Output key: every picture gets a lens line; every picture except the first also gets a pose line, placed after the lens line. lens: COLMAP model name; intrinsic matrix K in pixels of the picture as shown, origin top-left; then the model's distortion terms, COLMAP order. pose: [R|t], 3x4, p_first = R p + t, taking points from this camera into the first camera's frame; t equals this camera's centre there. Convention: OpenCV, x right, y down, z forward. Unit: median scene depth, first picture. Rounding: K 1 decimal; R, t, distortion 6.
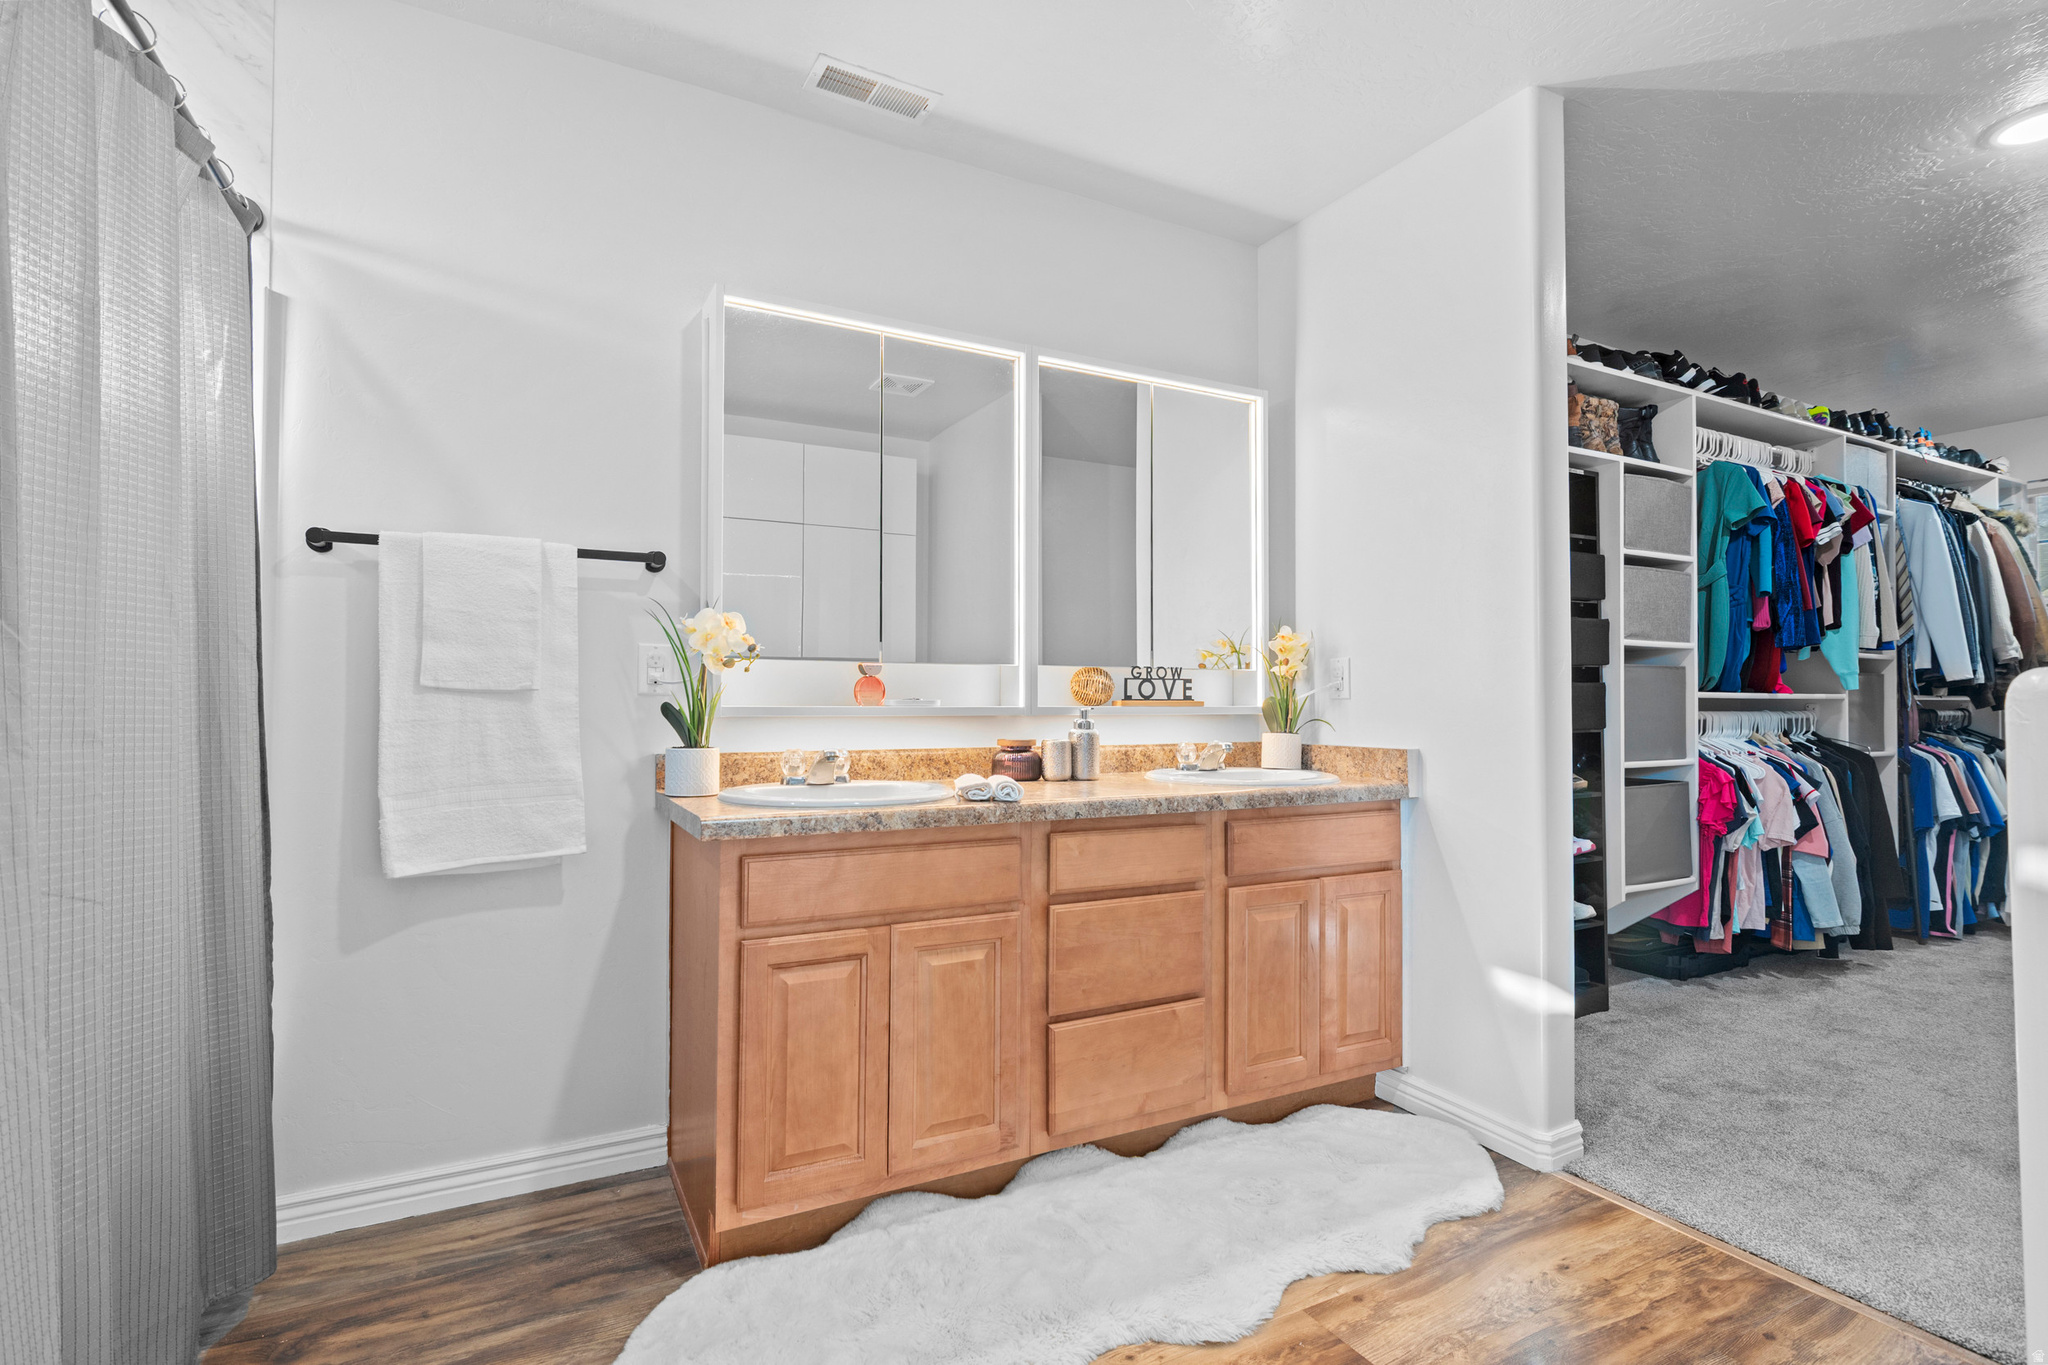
lens RADIAL K [[932.9, 0, 1035.2], [0, 932.9, 687.4], [0, 0, 1]] dist [0.003893, -0.002114]
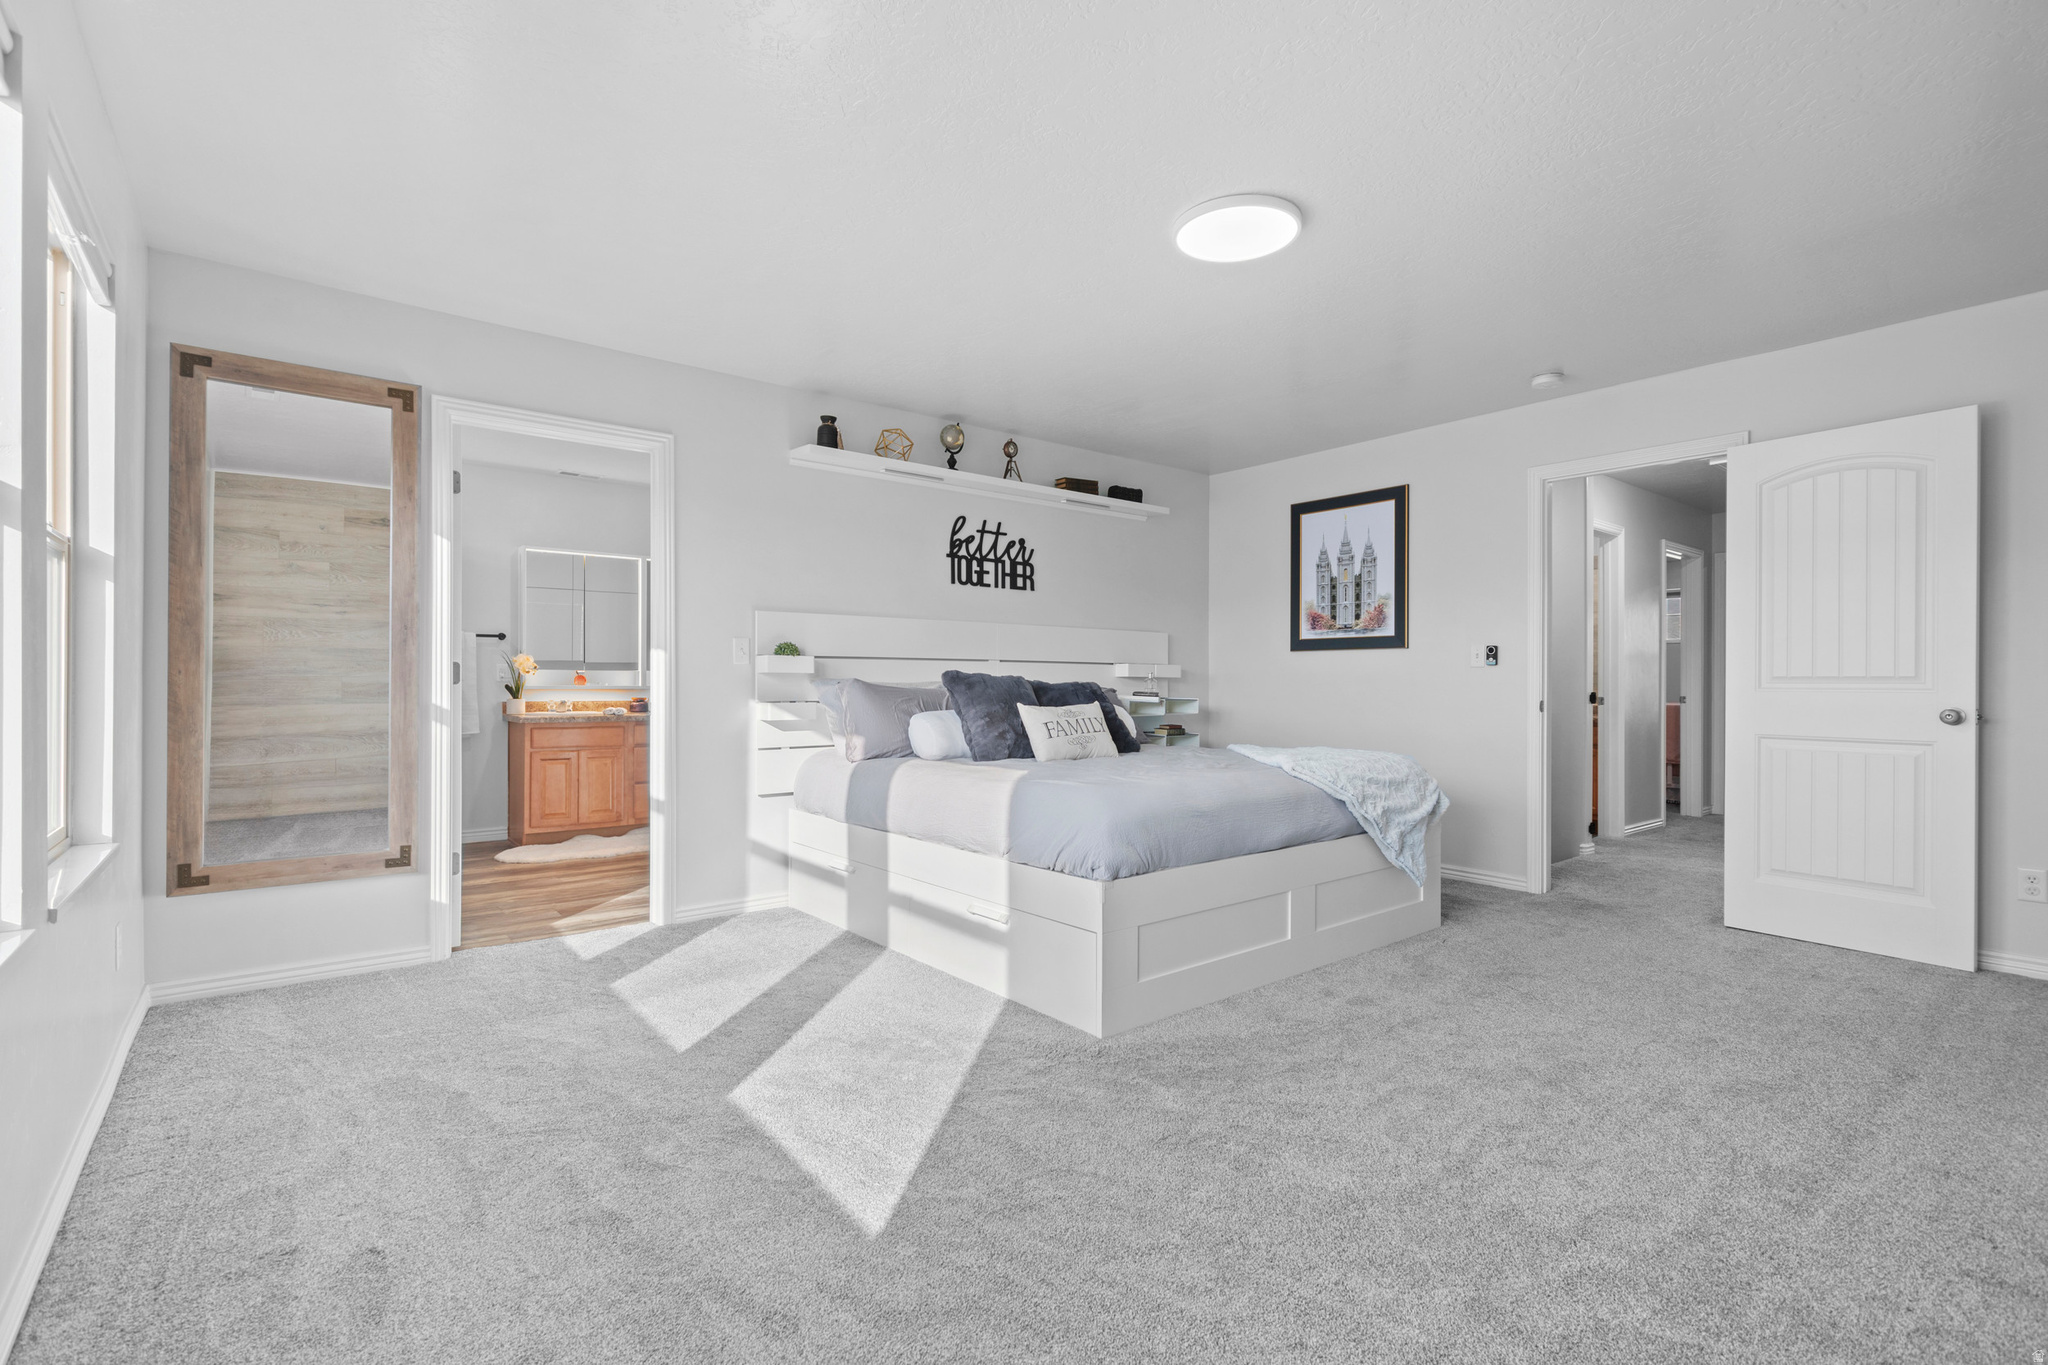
lens RADIAL K [[932.9, 0, 1012.9], [0, 932.9, 685.7], [0, 0, 1]] dist [0.003893, -0.002114]
pose [[0.990189, -0.002237, 0.139714, 0.838465], [0.000597, 0.999930, 0.011783, -0.015045], [-0.139730, -0.011584, 0.990122, -2.312561]]
